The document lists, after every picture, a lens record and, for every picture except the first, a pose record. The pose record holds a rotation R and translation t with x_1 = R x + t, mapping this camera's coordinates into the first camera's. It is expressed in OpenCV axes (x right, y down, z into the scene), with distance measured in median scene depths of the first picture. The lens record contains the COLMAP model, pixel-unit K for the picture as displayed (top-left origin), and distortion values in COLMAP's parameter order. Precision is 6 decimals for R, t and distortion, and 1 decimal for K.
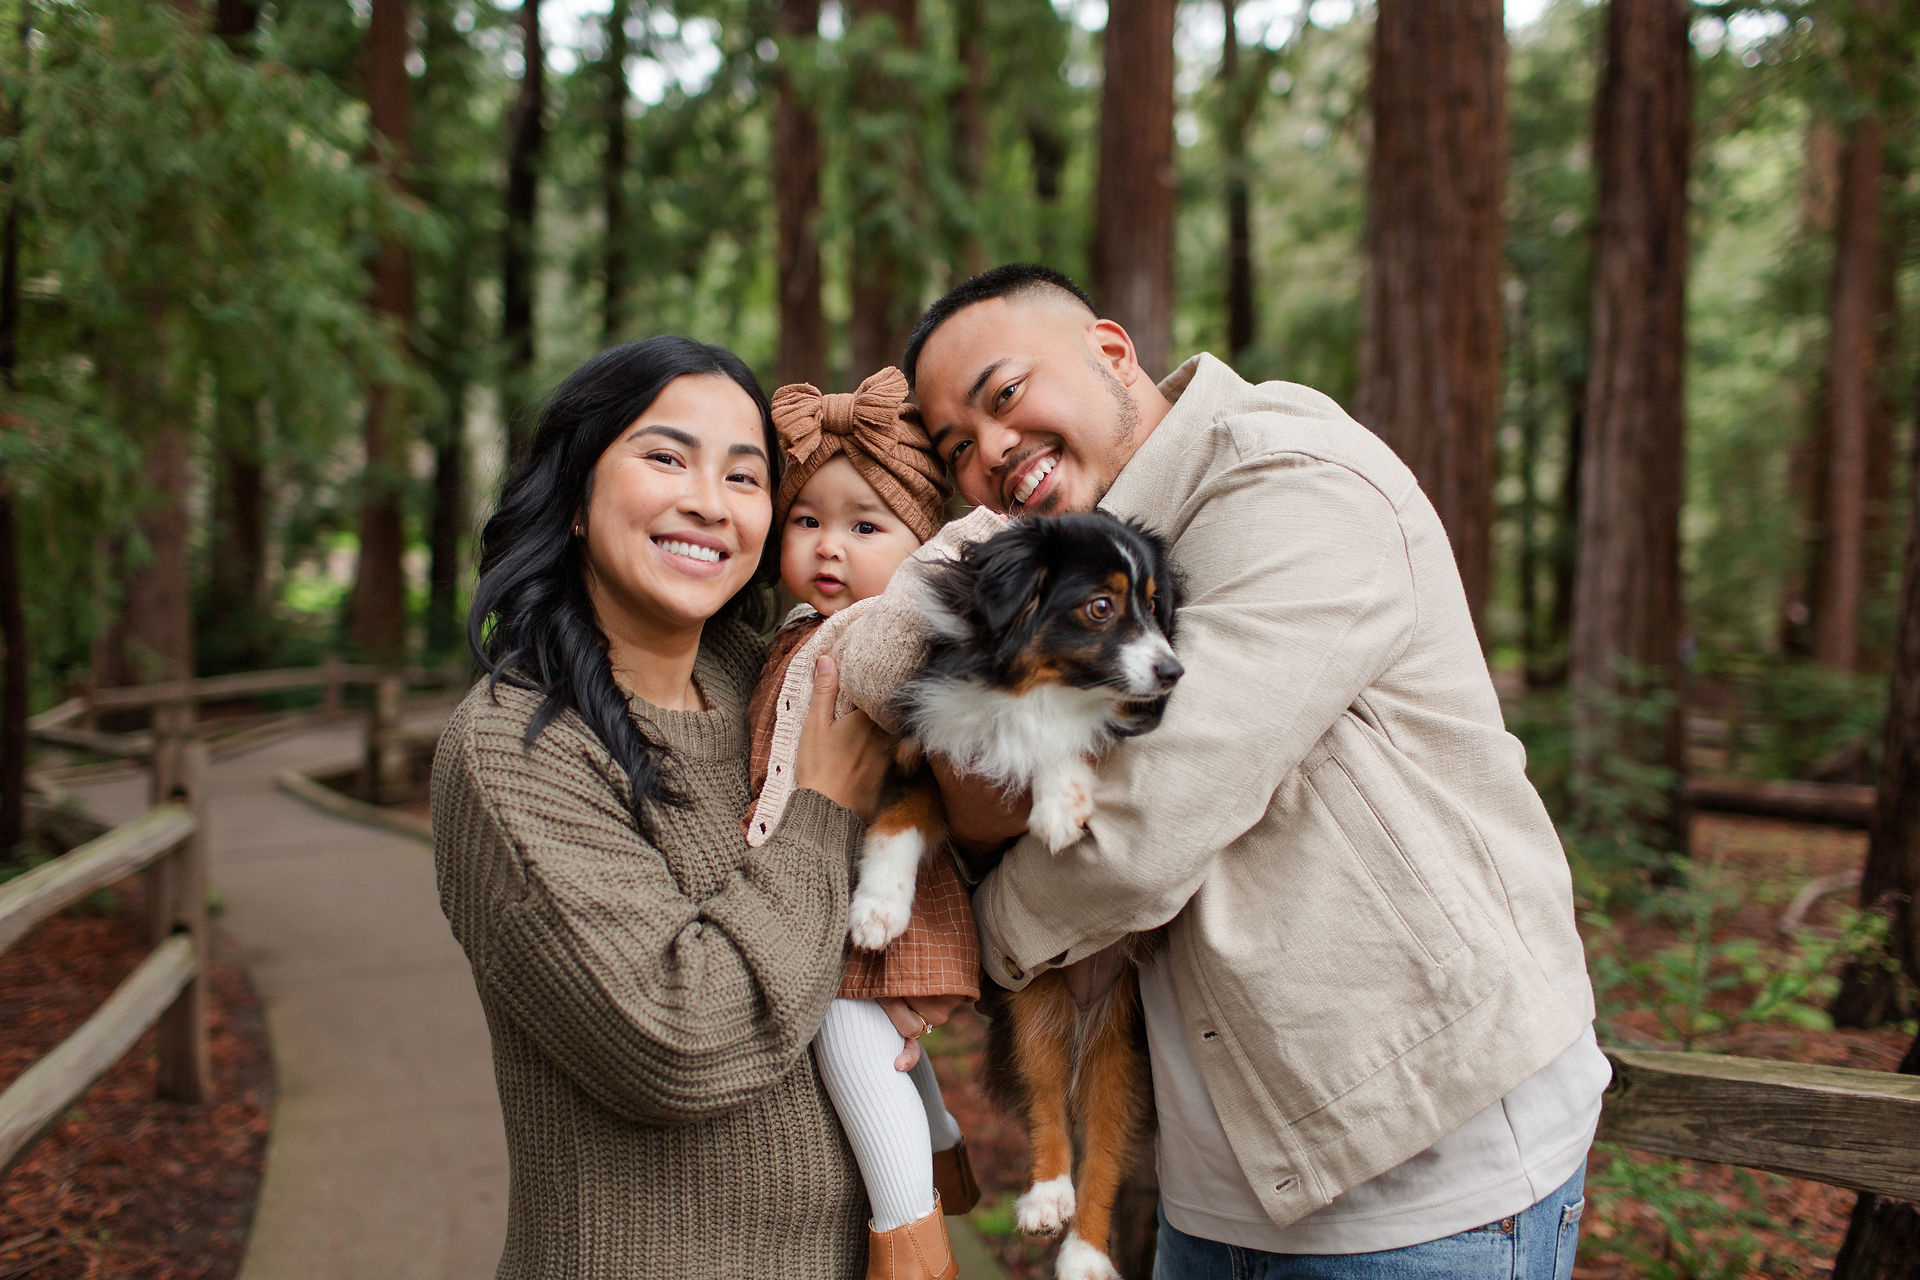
lens RADIAL K [[1840.8, 0, 969.6], [0, 1840.8, 634.1], [0, 0, 1]] dist [-0.002563, 0.010966]
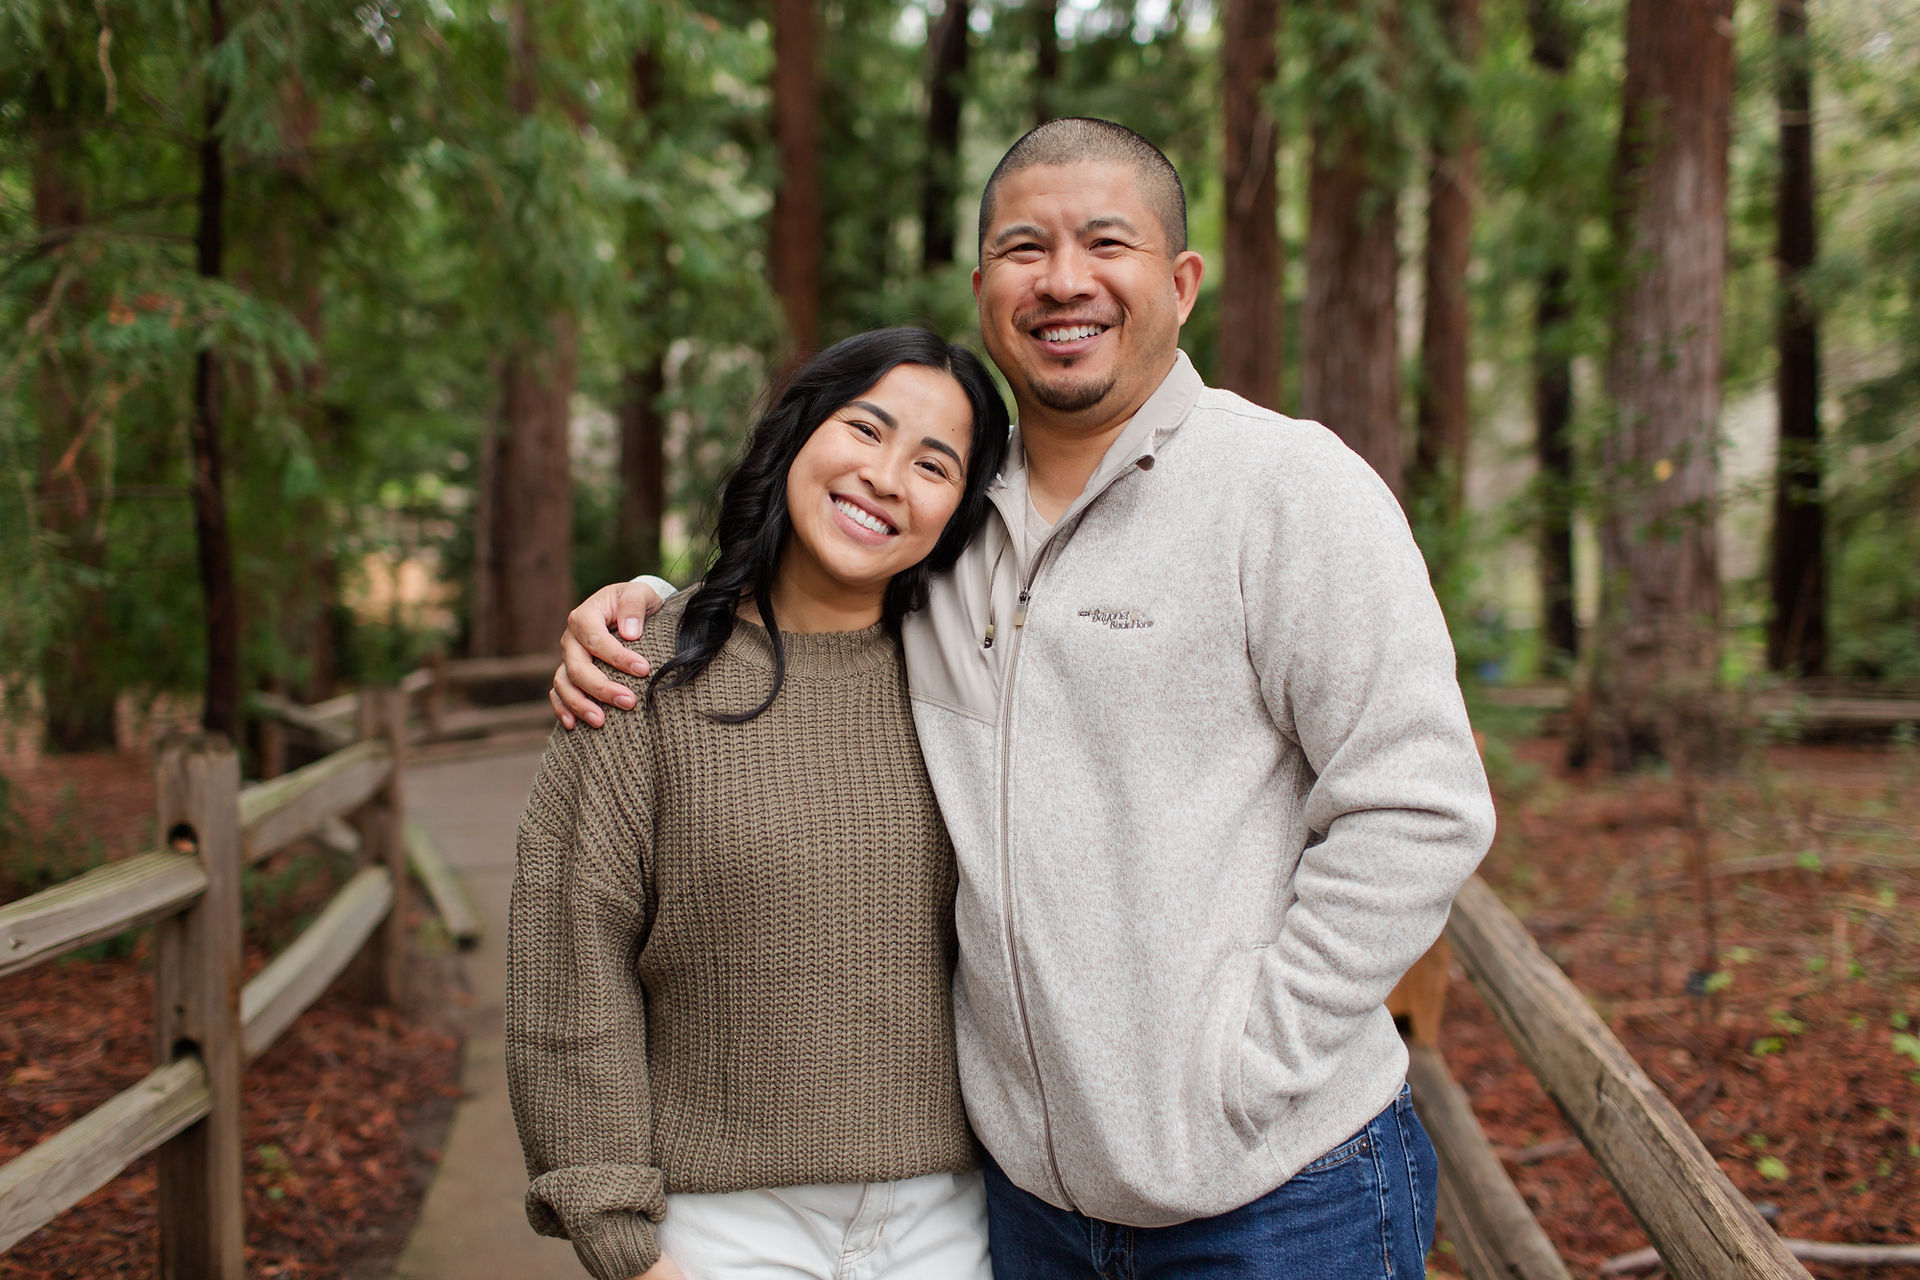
lens RADIAL K [[1912.2, 0, 944.9], [0, 1912.2, 637.1], [0, 0, 1]] dist [-0.003445, -0.002424]
pose [[0.967778, 0.016010, -0.251294, -0.007995], [-0.012857, 0.999817, 0.014182, 0.003647], [0.251475, -0.010494, 0.967807, 0.225556]]
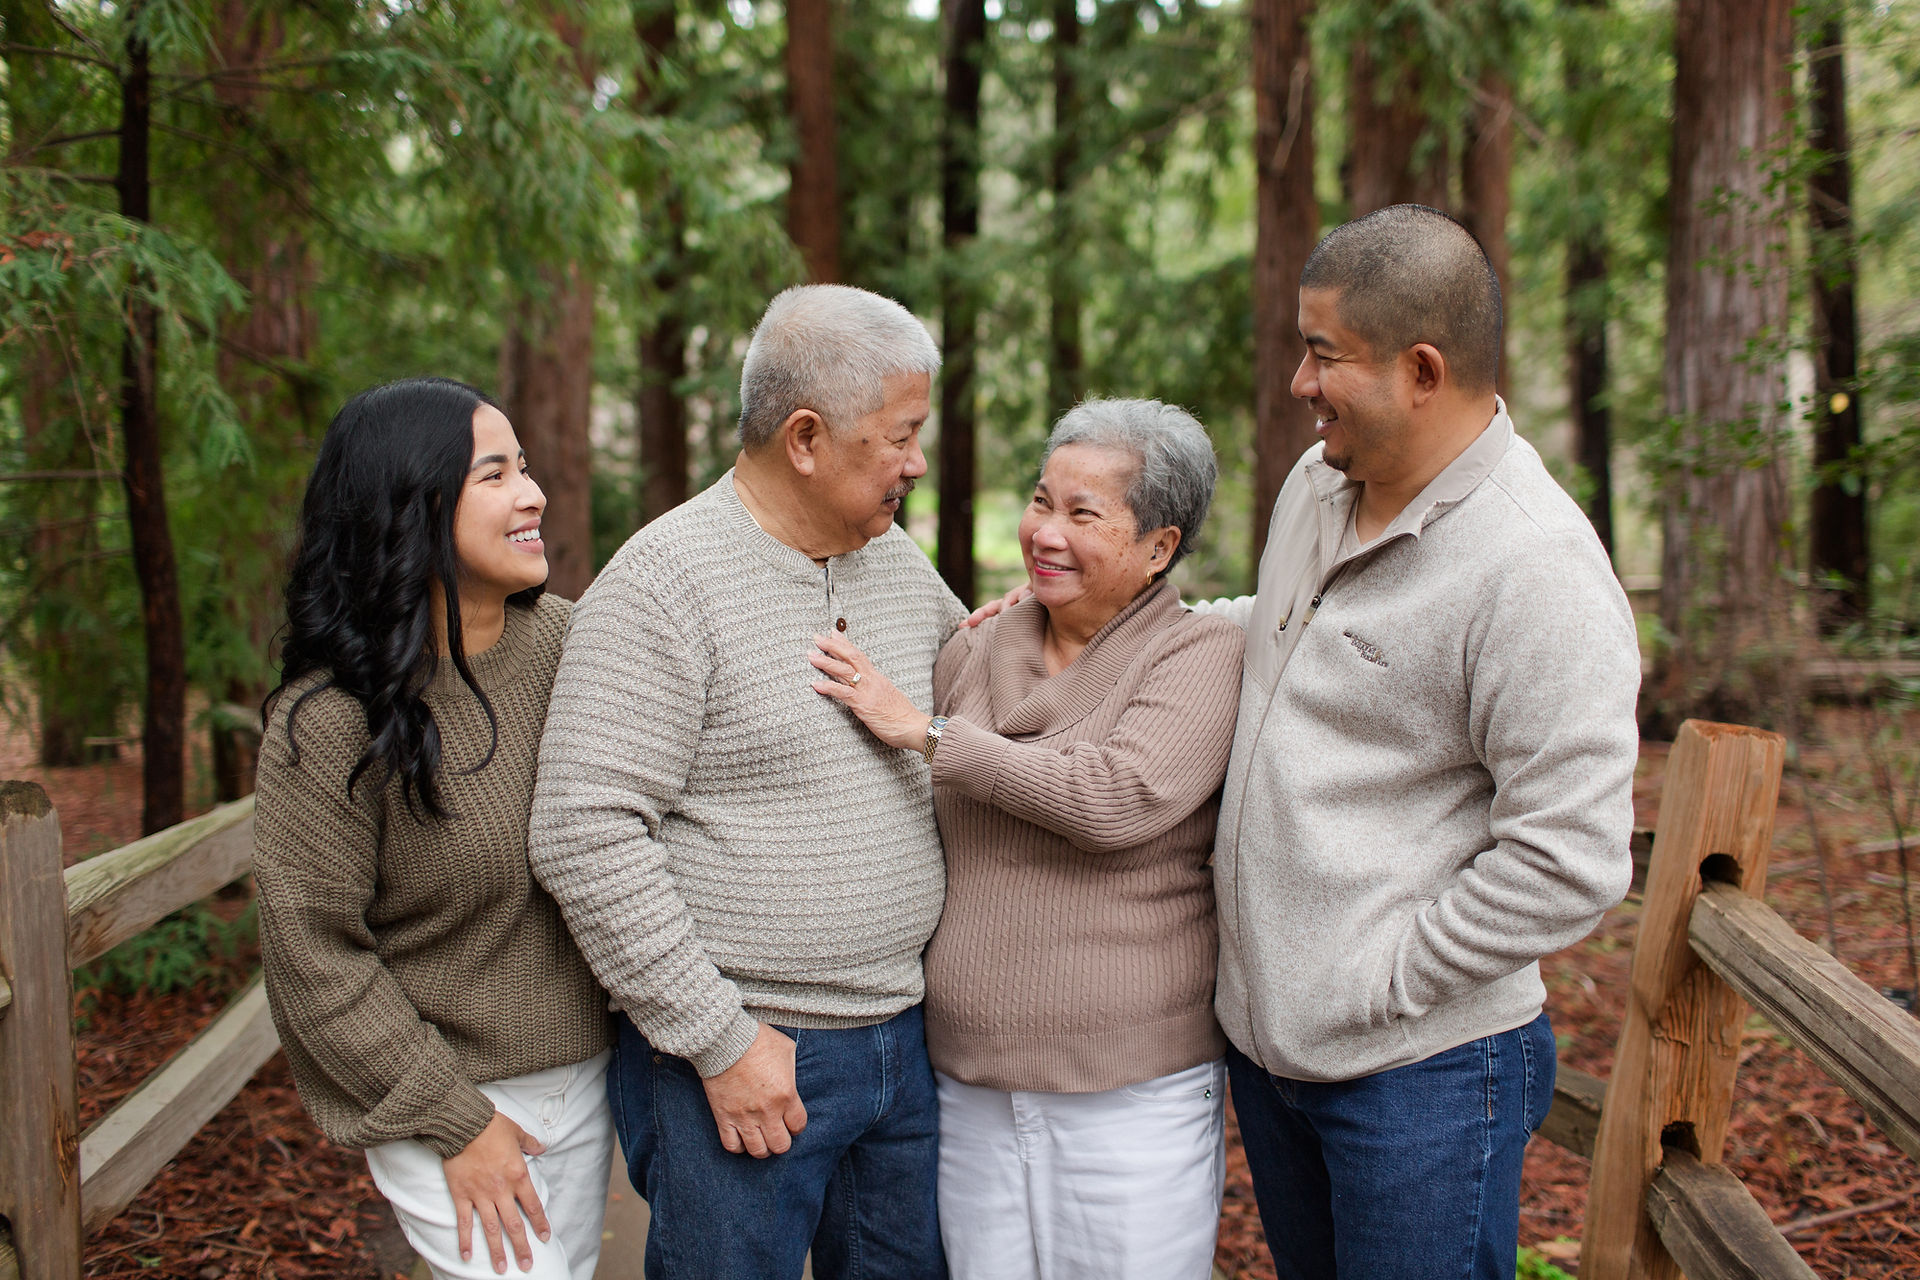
lens RADIAL K [[1857.2, 0, 977.0], [0, 1857.2, 635.3], [0, 0, 1]] dist [-0.000462, -0.002007]
pose [[0.969008, -0.006642, -0.246939, -0.044329], [0.012716, 0.999654, 0.023011, 0.004724], [0.246701, -0.025438, 0.968758, 0.326398]]
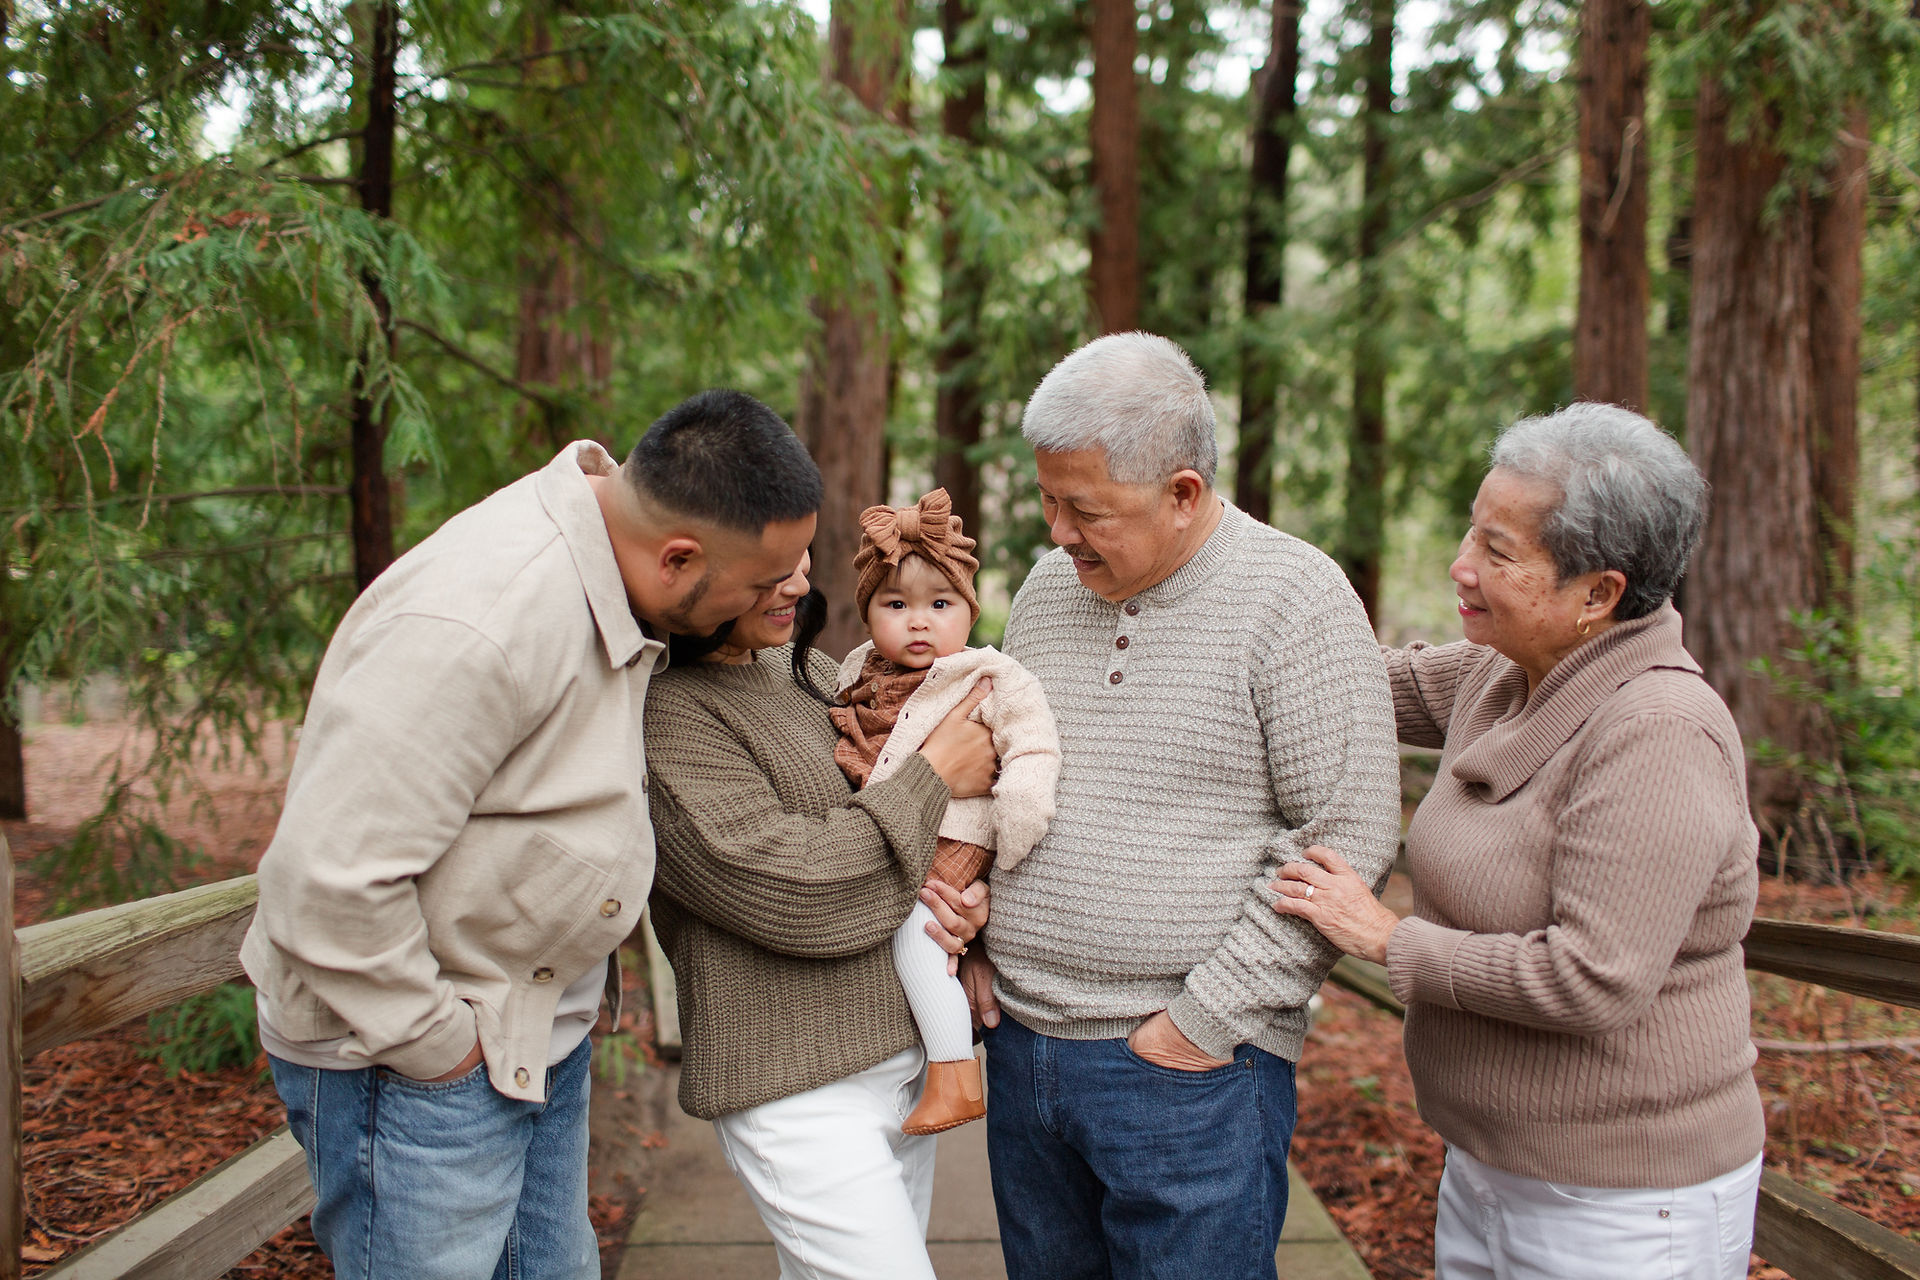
lens RADIAL K [[1811.5, 0, 962.5], [0, 1811.5, 632.9], [0, 0, 1]] dist [-0.004147, 0.003191]
pose [[0.914055, 0.014628, -0.405326, -0.061862], [-0.025289, 0.999460, -0.020959, 0.012466], [0.404801, 0.029408, 0.913932, 0.404875]]
